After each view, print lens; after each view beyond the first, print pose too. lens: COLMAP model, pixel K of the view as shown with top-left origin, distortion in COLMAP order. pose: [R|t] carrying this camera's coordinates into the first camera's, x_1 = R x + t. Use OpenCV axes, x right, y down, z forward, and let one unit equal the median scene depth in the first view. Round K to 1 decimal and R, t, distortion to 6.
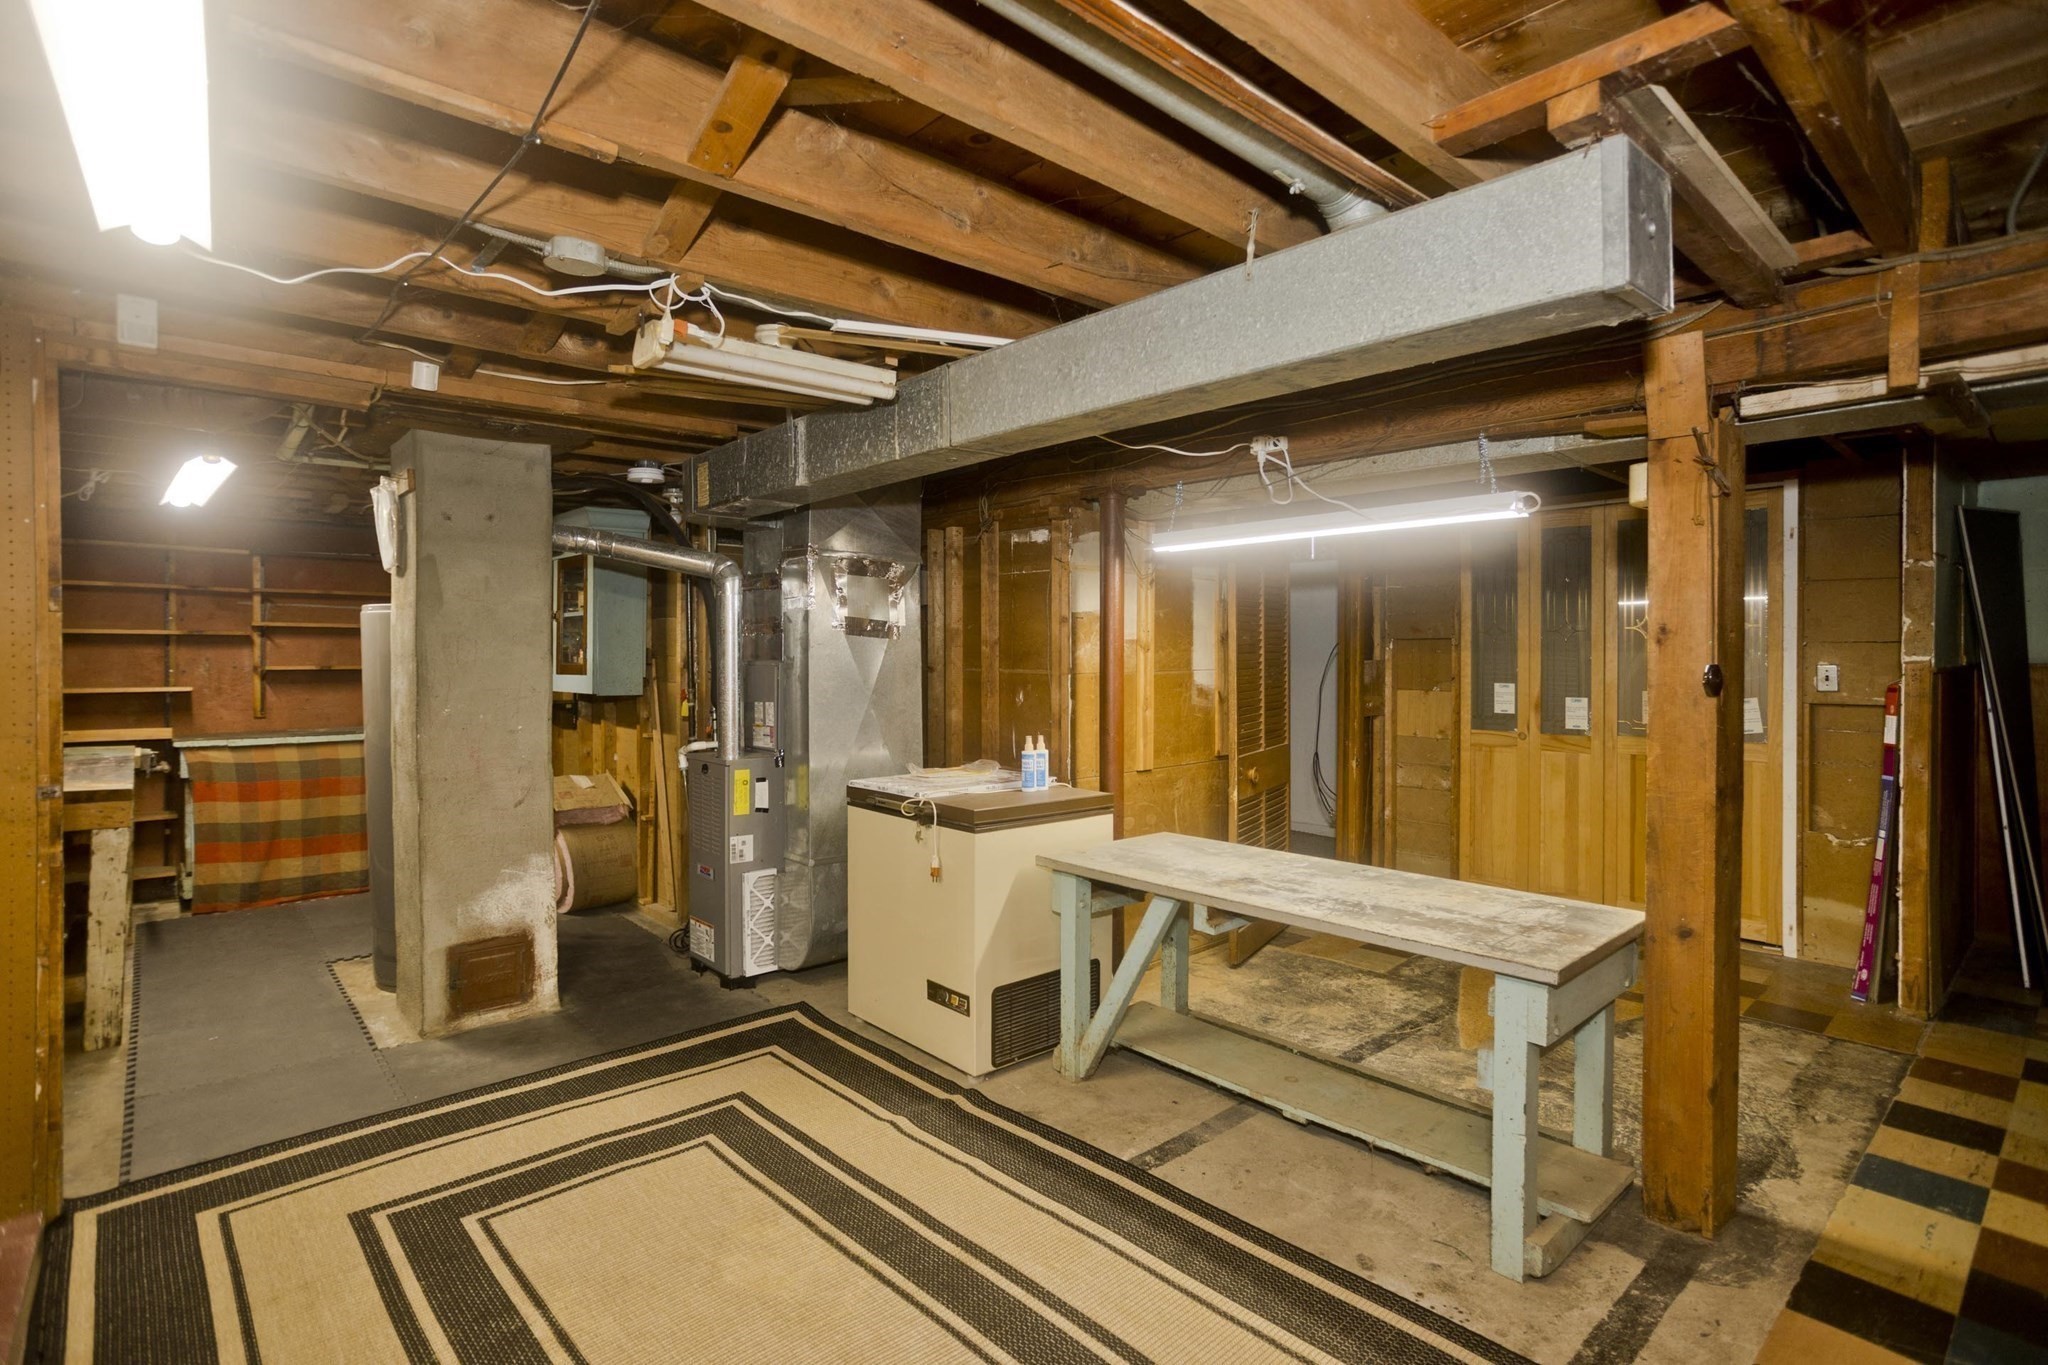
lens RADIAL K [[994.3, 0, 1025.8], [0, 994.3, 665.8], [0, 0, 1]] dist [-0.057145, 0.034134]
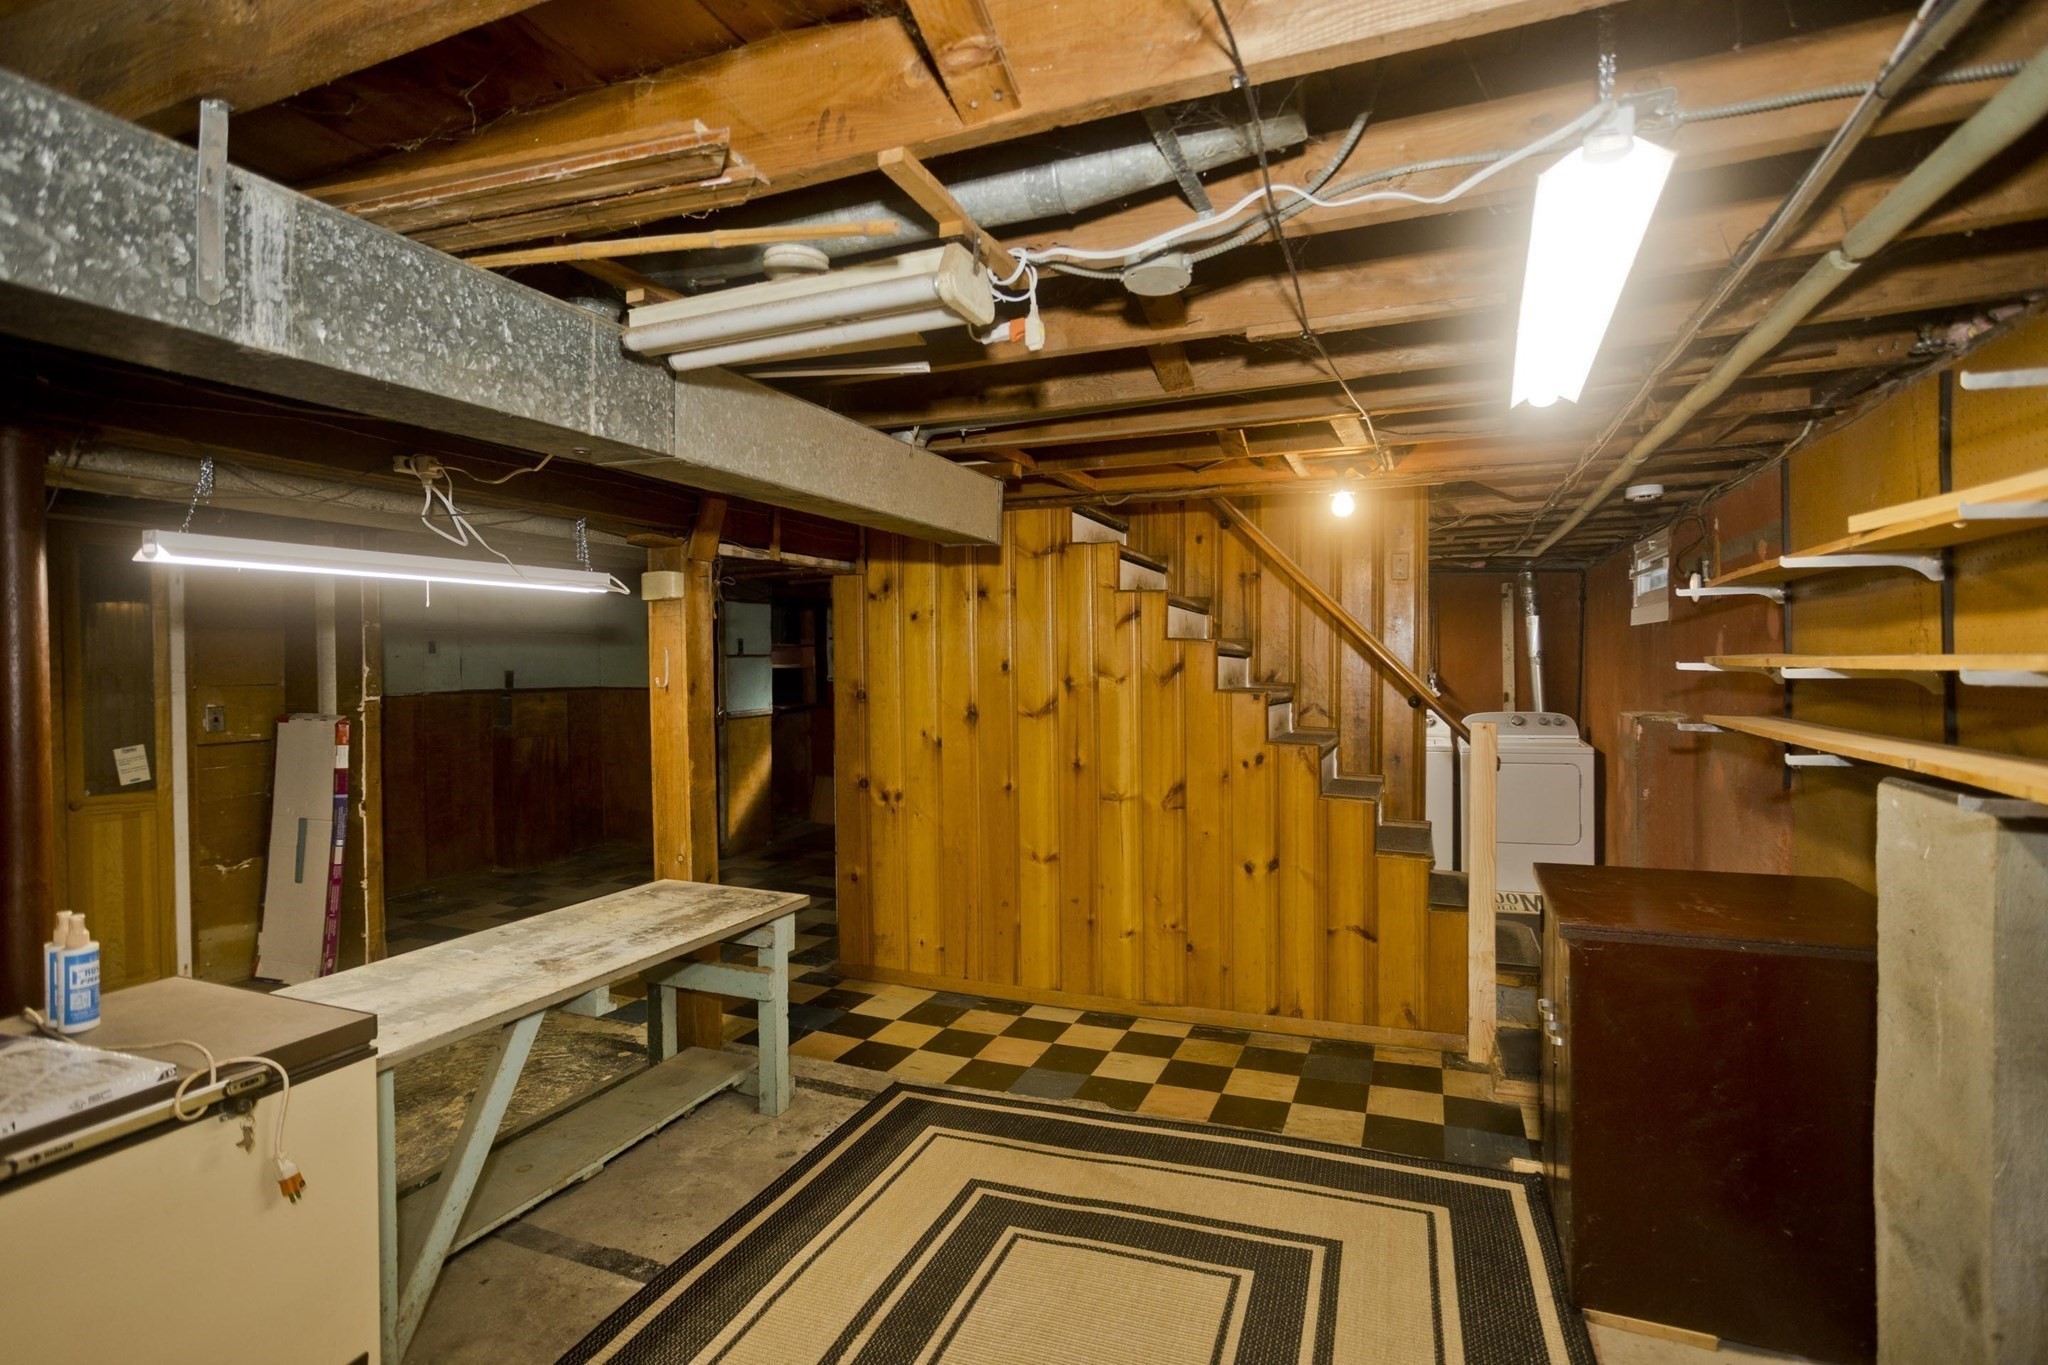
lens RADIAL K [[994.3, 0, 1025.8], [0, 994.3, 665.8], [0, 0, 1]] dist [-0.057145, 0.034134]
pose [[-0.433416, 0.001502, 0.901193, -0.517934], [0.021864, 0.999722, 0.008849, -0.036124], [-0.900929, 0.023538, -0.433328, 0.645895]]
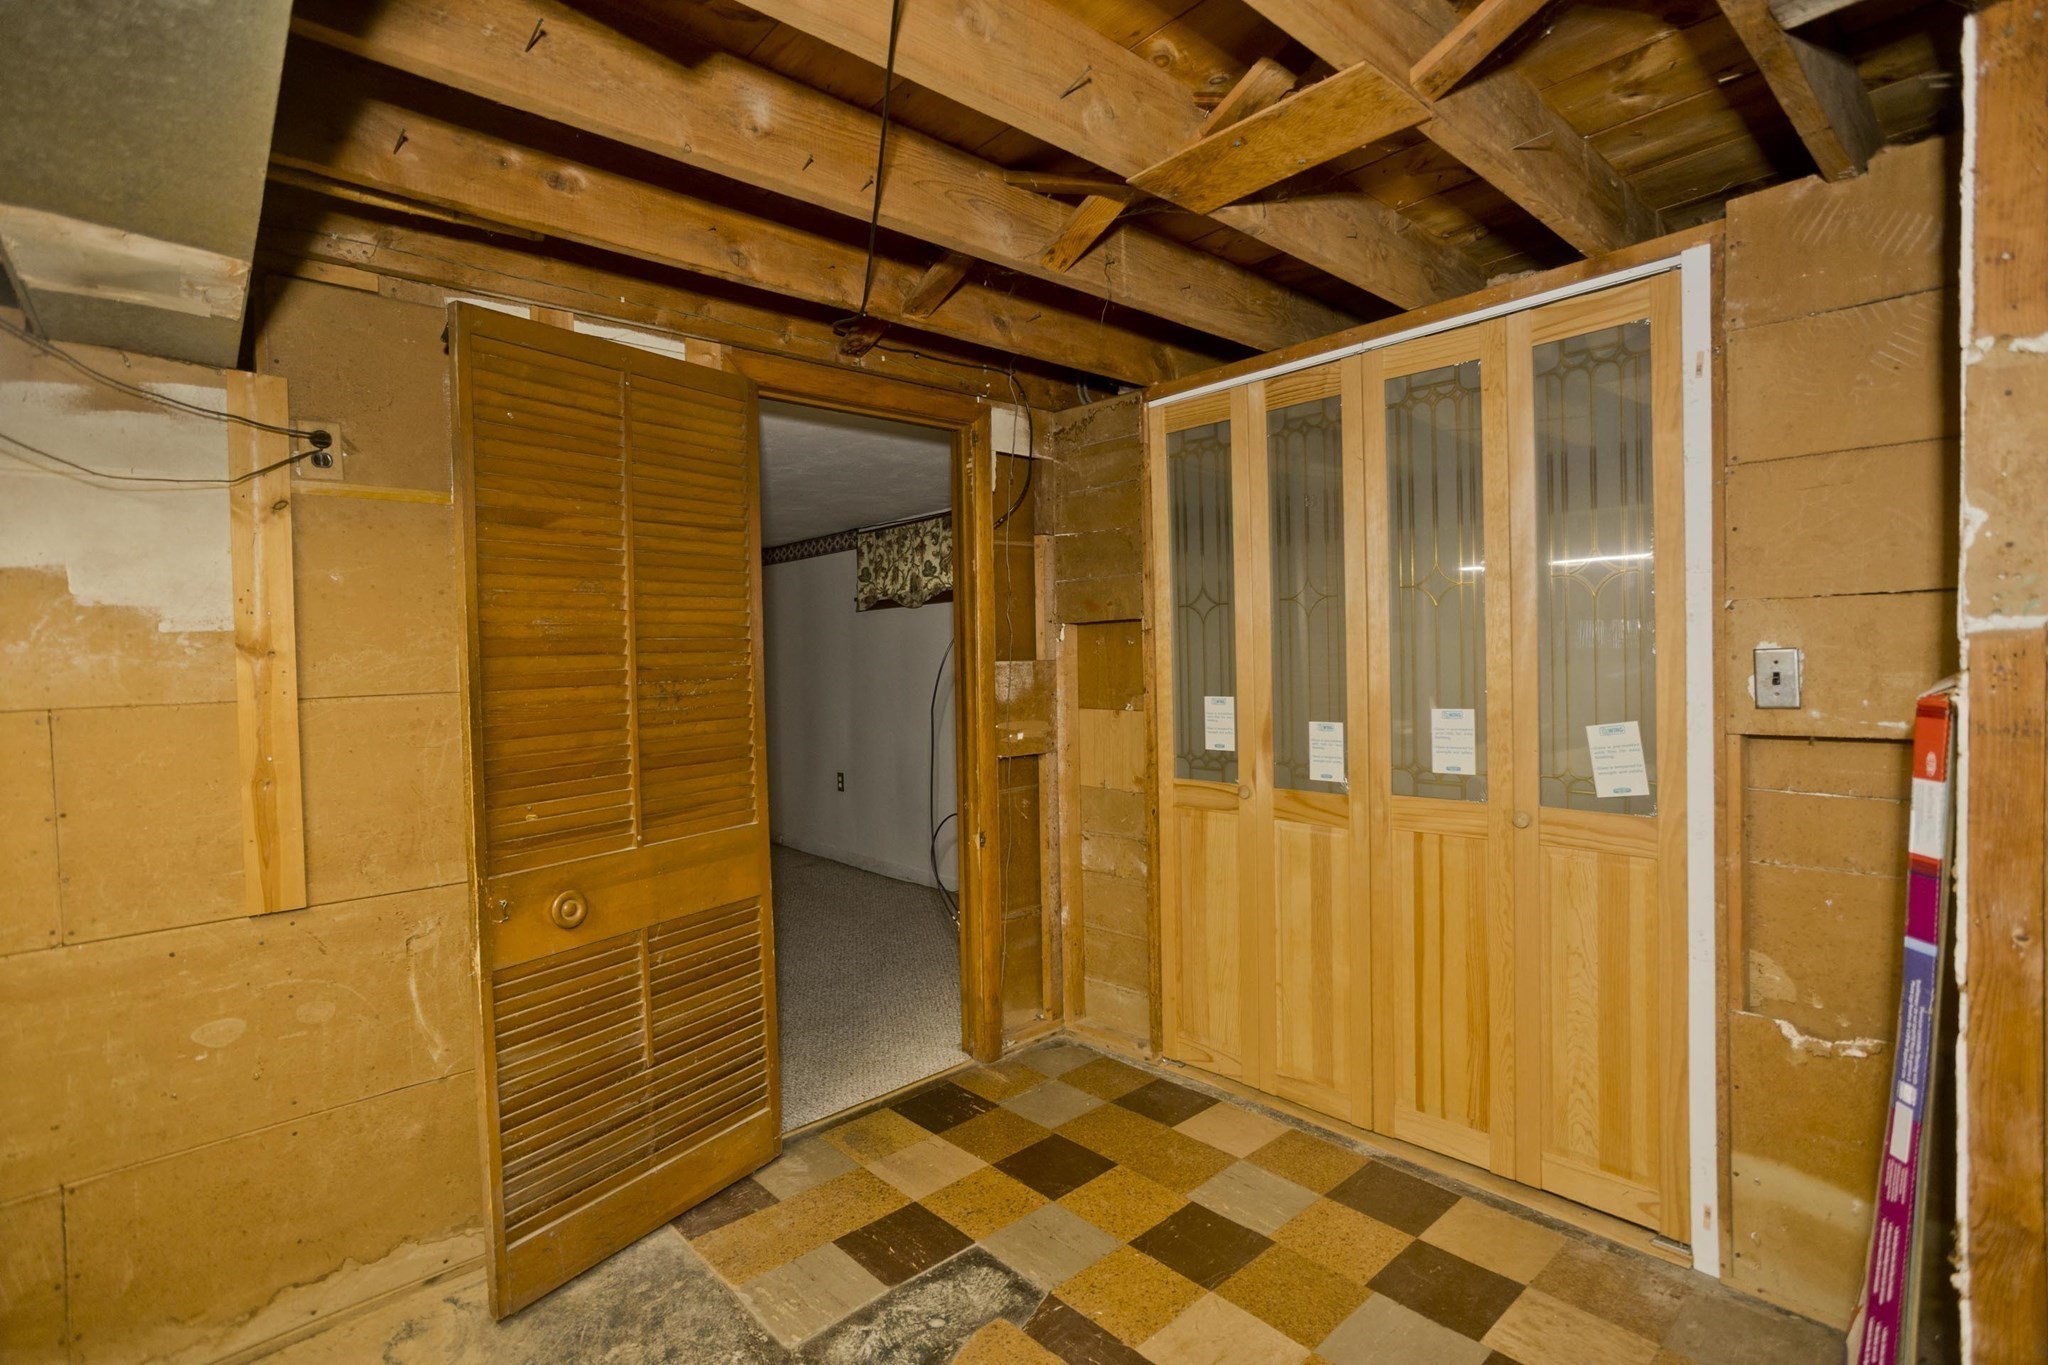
lens RADIAL K [[987.7, 0, 1039.5], [0, 987.7, 688.5], [0, 0, 1]] dist [-0.053224, 0.027428]
pose [[0.999707, -0.023781, 0.004590, 0.473807], [0.023706, 0.999595, 0.015758, 0.002274], [-0.004963, -0.015645, 0.999865, 0.545637]]
